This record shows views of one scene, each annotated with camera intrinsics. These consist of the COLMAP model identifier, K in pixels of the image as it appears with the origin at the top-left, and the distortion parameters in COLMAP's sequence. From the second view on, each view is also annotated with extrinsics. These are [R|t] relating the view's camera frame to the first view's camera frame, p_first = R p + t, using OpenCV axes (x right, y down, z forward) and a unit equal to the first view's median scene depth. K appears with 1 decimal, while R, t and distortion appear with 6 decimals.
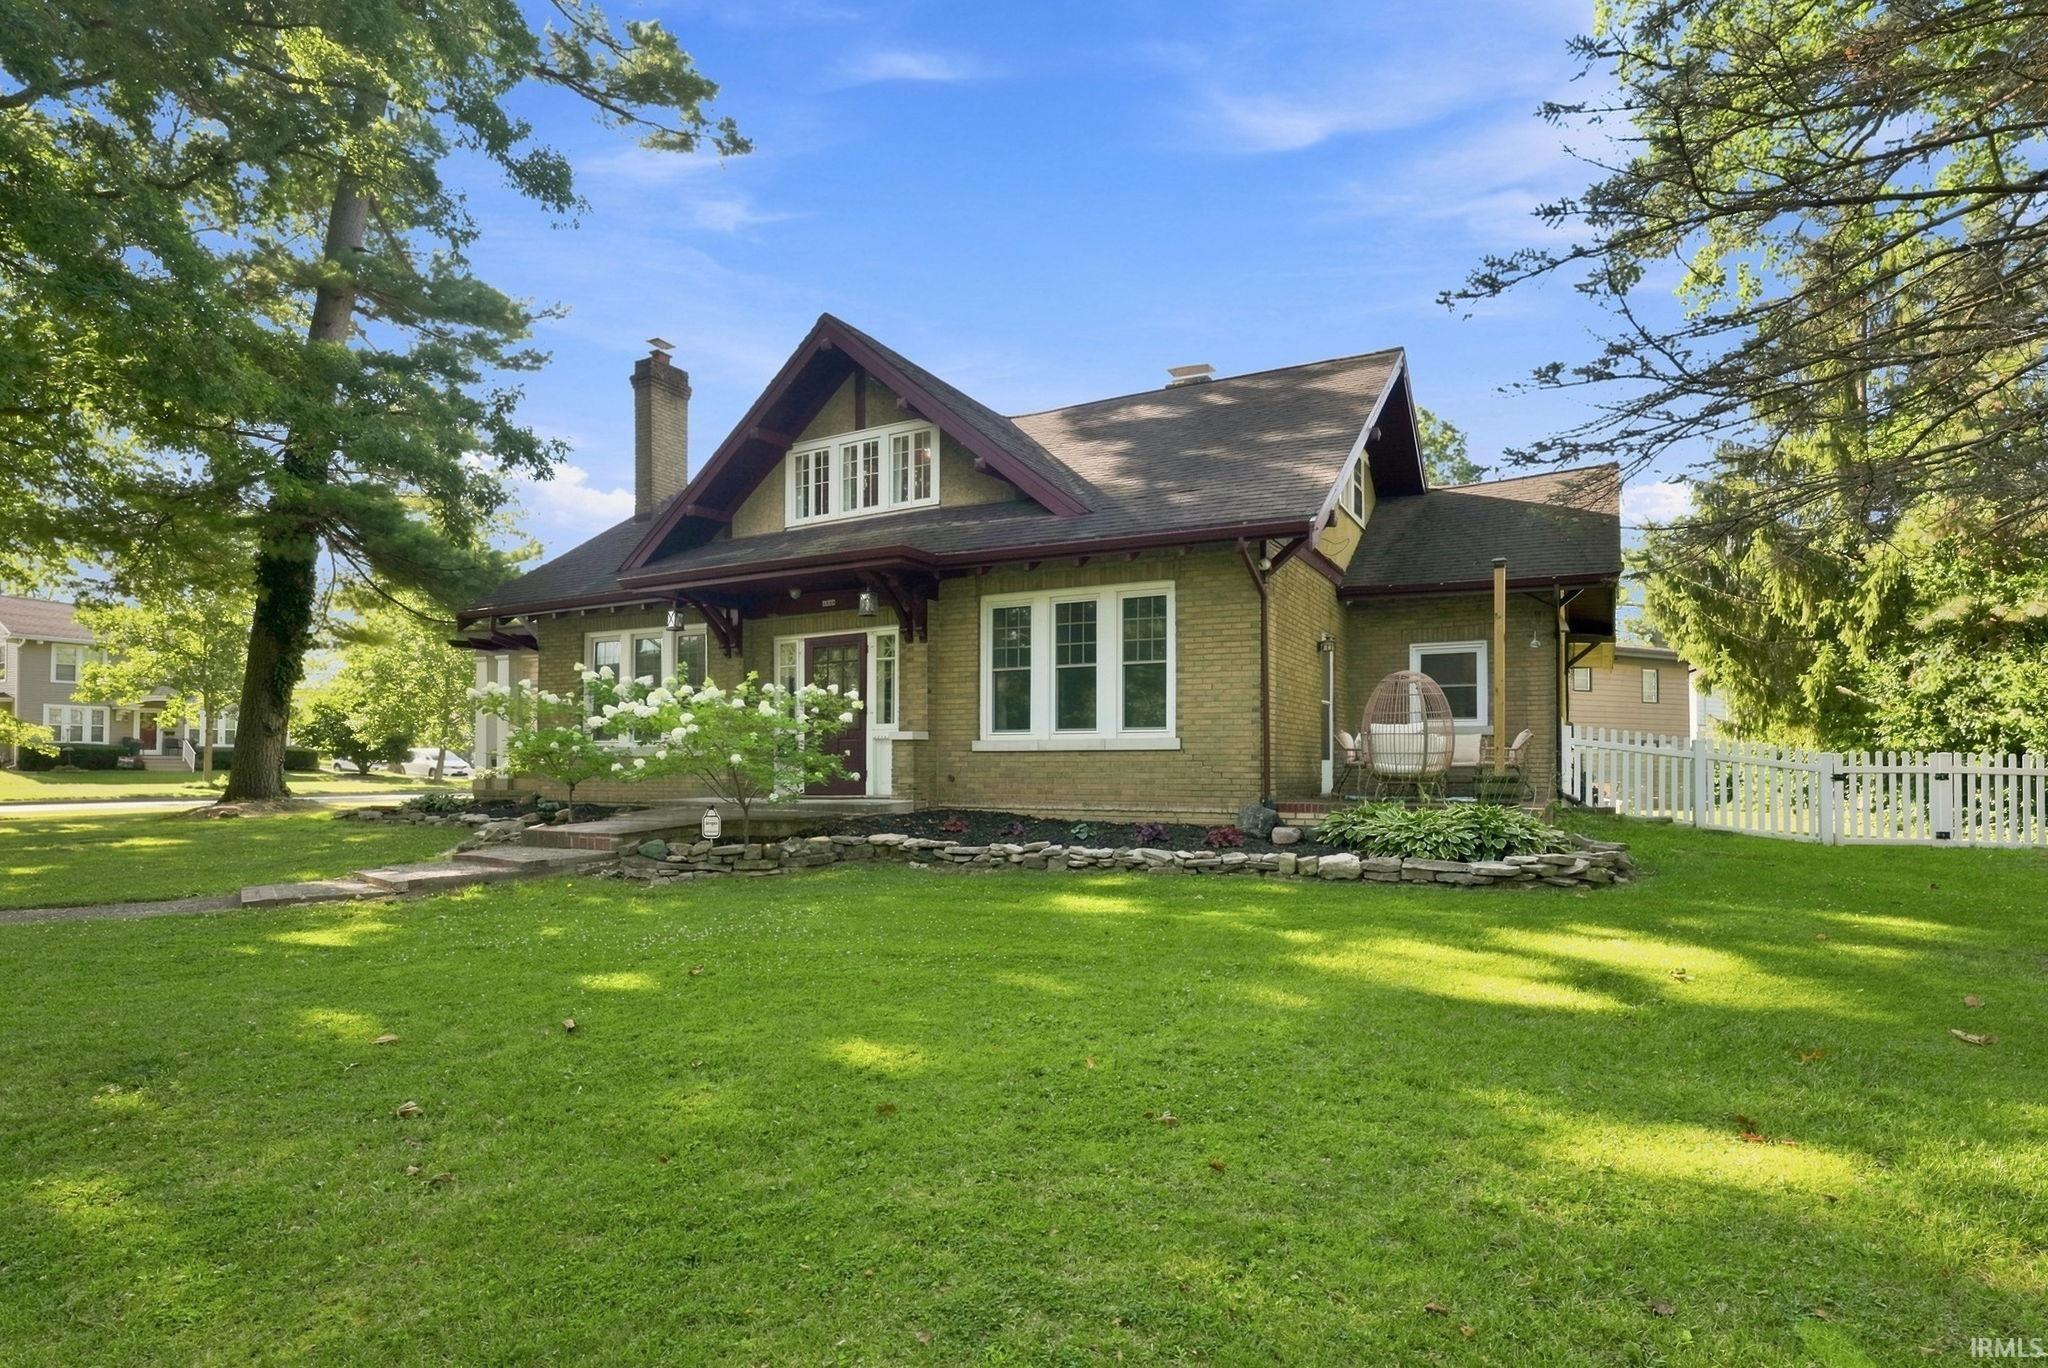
lens RADIAL K [[1089.0, 0, 1023.1], [0, 1089.0, 762.6], [0, 0, 1]] dist [-0.022828, 0.000076]
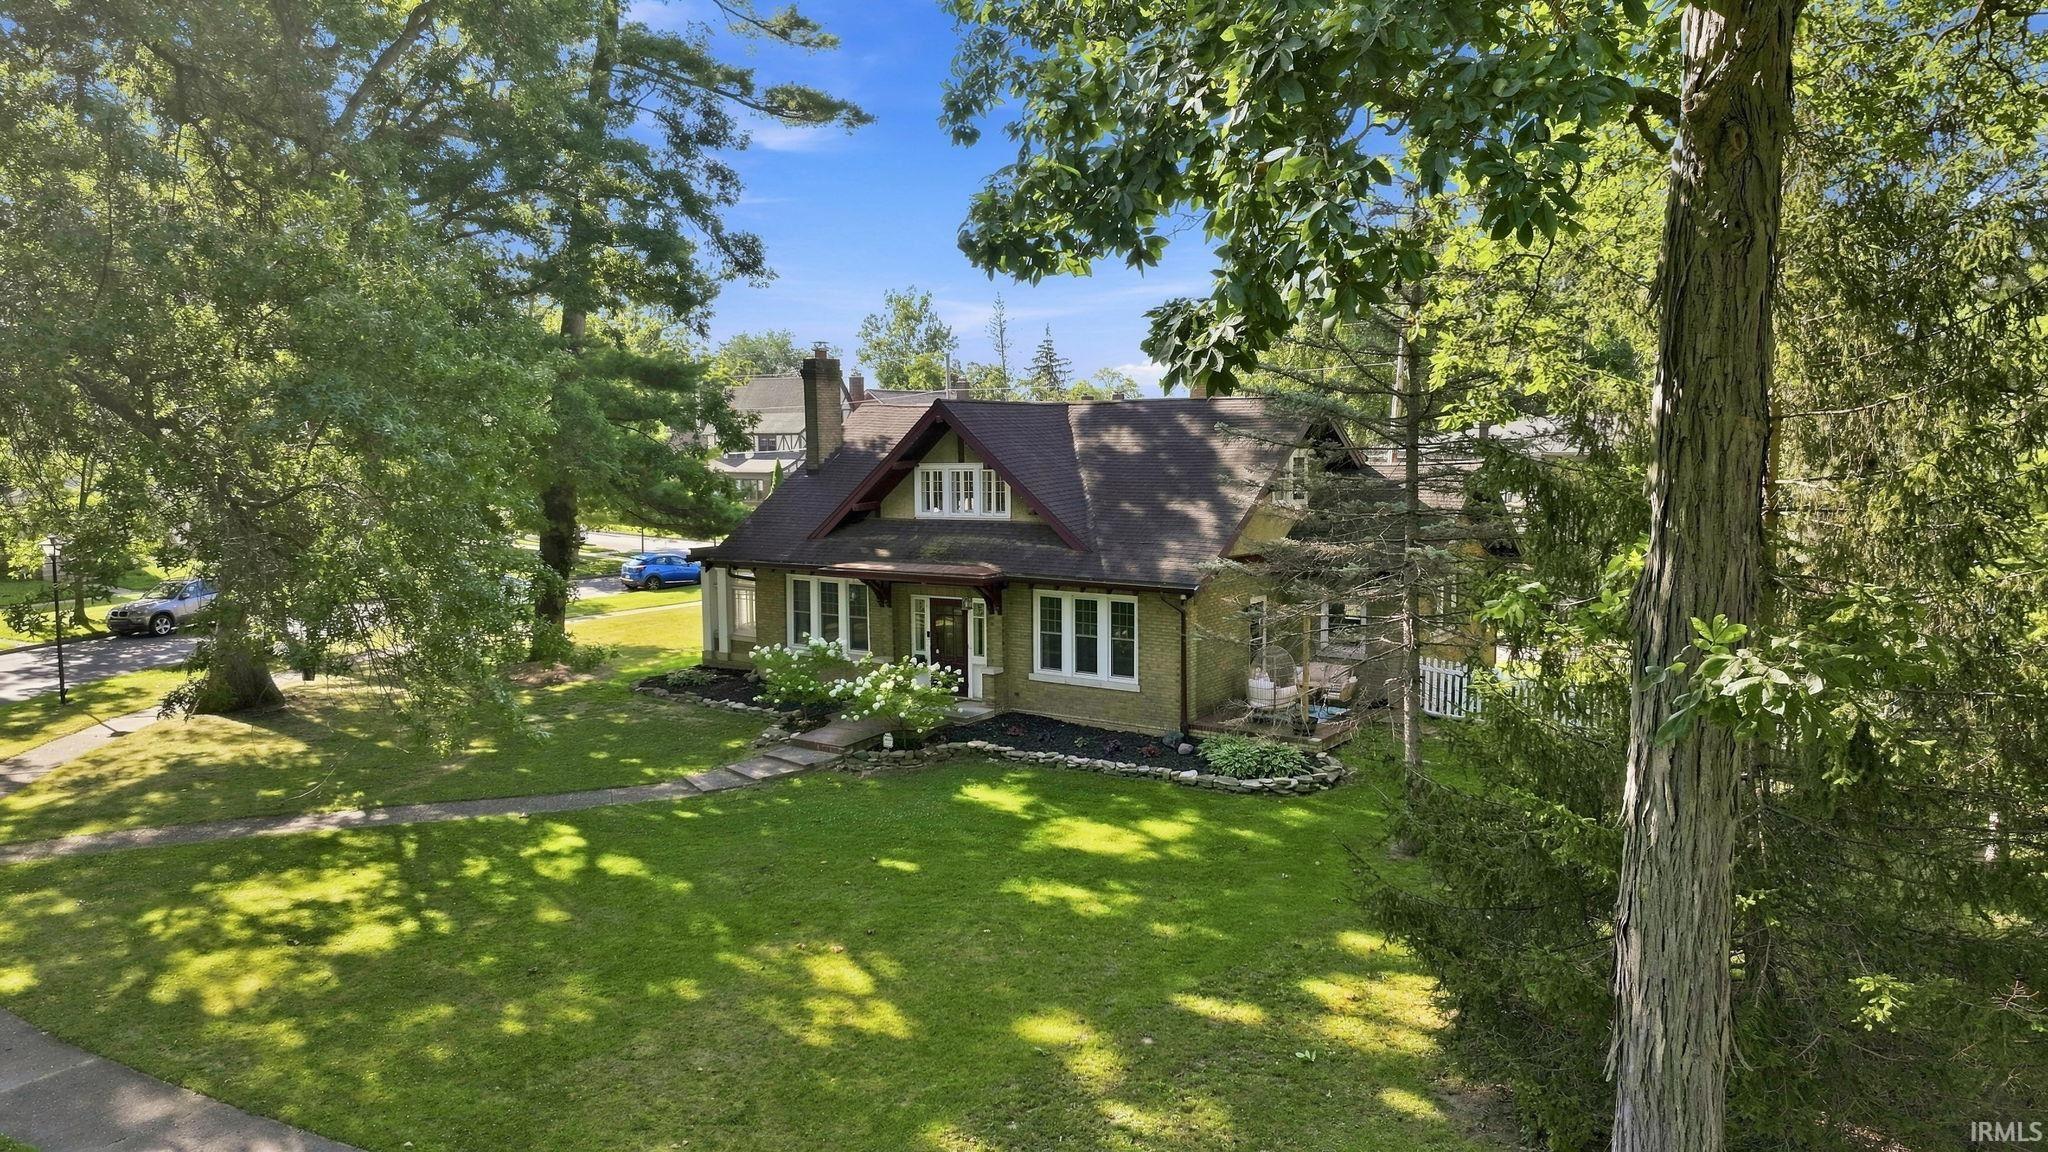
lens RADIAL K [[1448.6, 0, 1024.0], [0, 1448.6, 576.0], [0, 0, 1]] dist [-0.001479, -0.000580]
pose [[0.992799, 0.002783, -0.119756, 0.204914], [0.010208, 0.994128, 0.107731, -0.393080], [0.119353, -0.108178, 0.986941, -1.152825]]
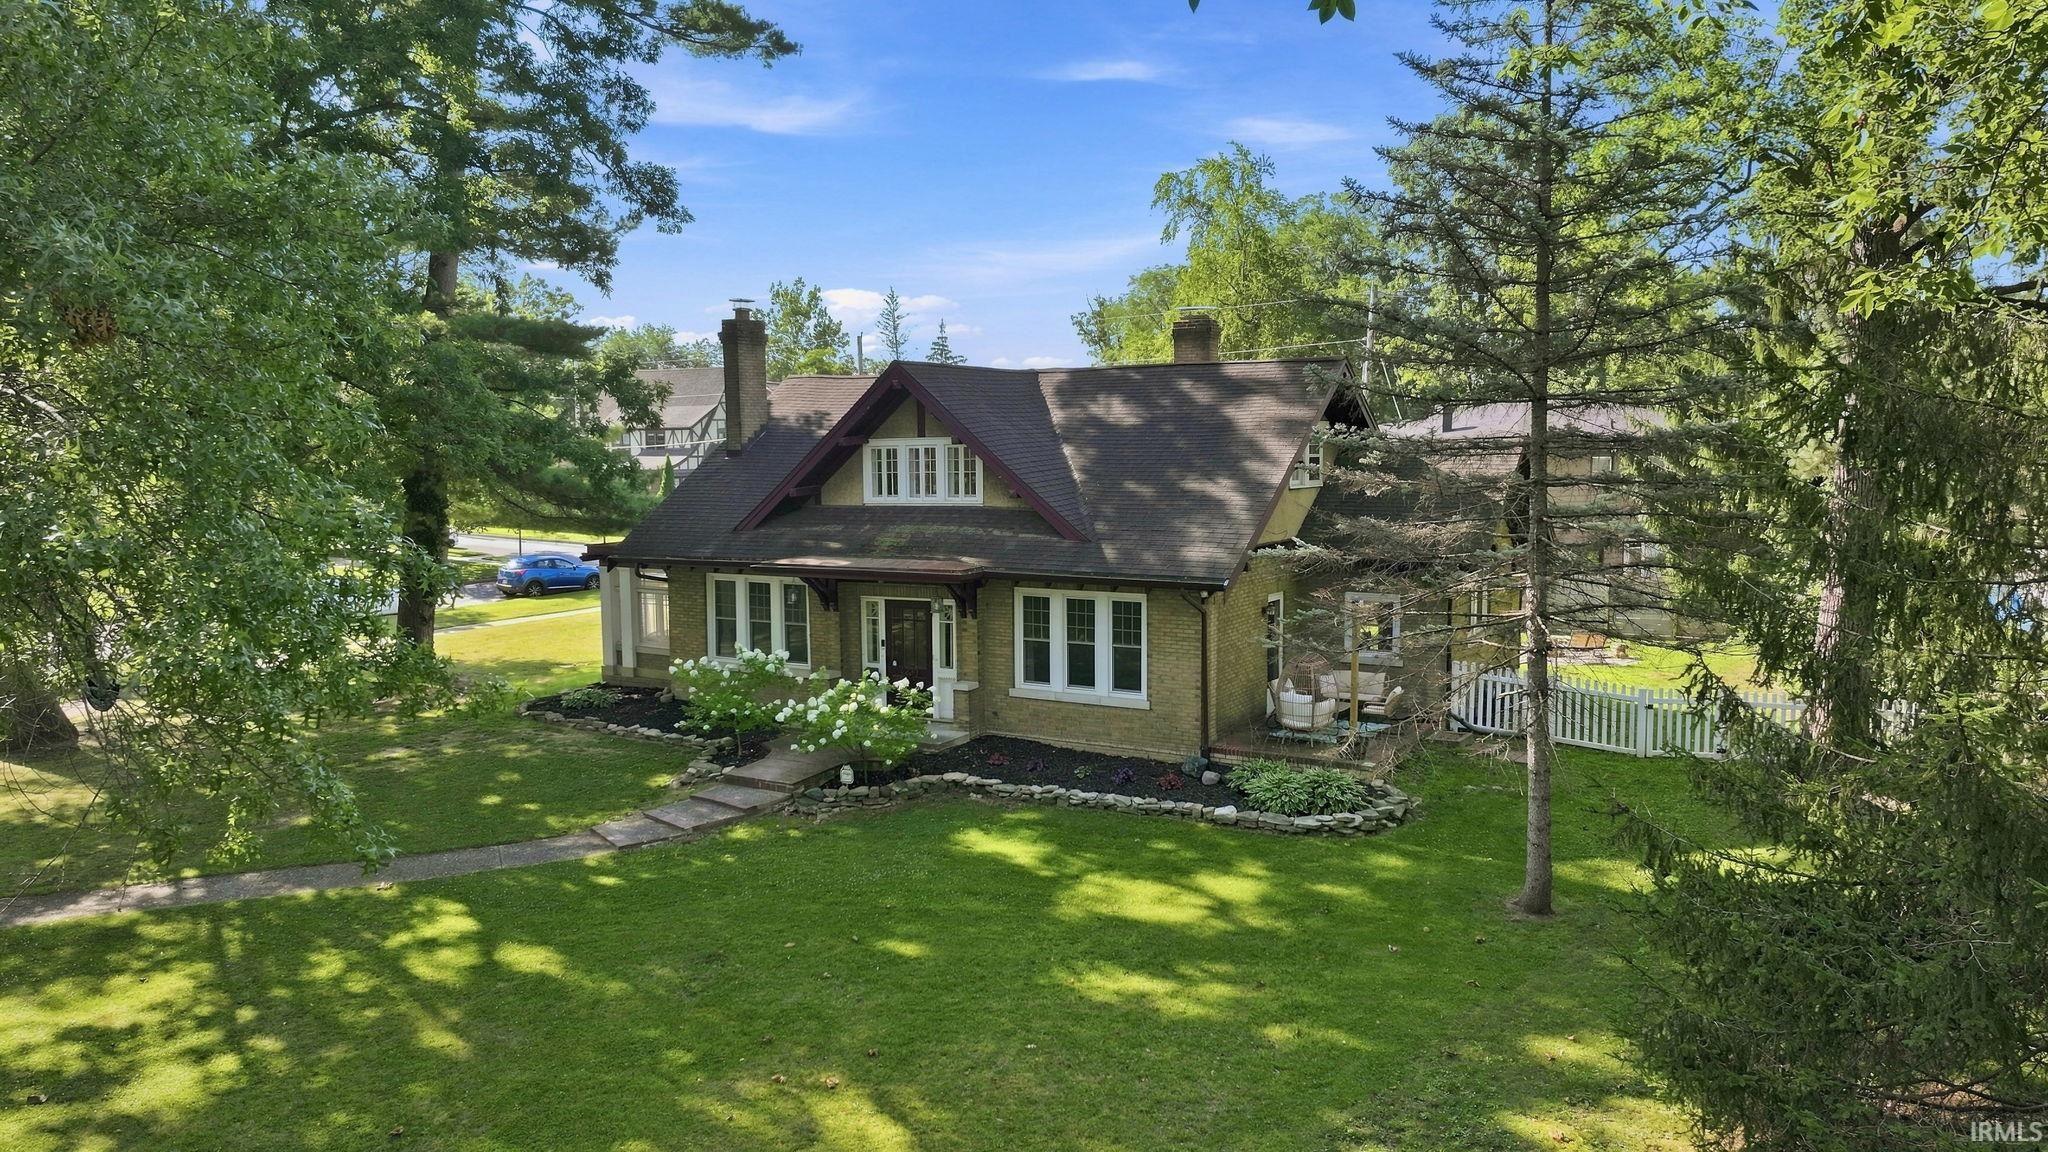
lens RADIAL K [[1475.3, 0, 1001.2], [0, 1475.3, 579.9], [0, 0, 1]] dist [0.002449, 0.000643]
pose [[0.998501, -0.006921, -0.054290, 0.045044], [0.012655, 0.994287, 0.105983, -0.344627], [0.053246, -0.106511, 0.992885, -0.841511]]
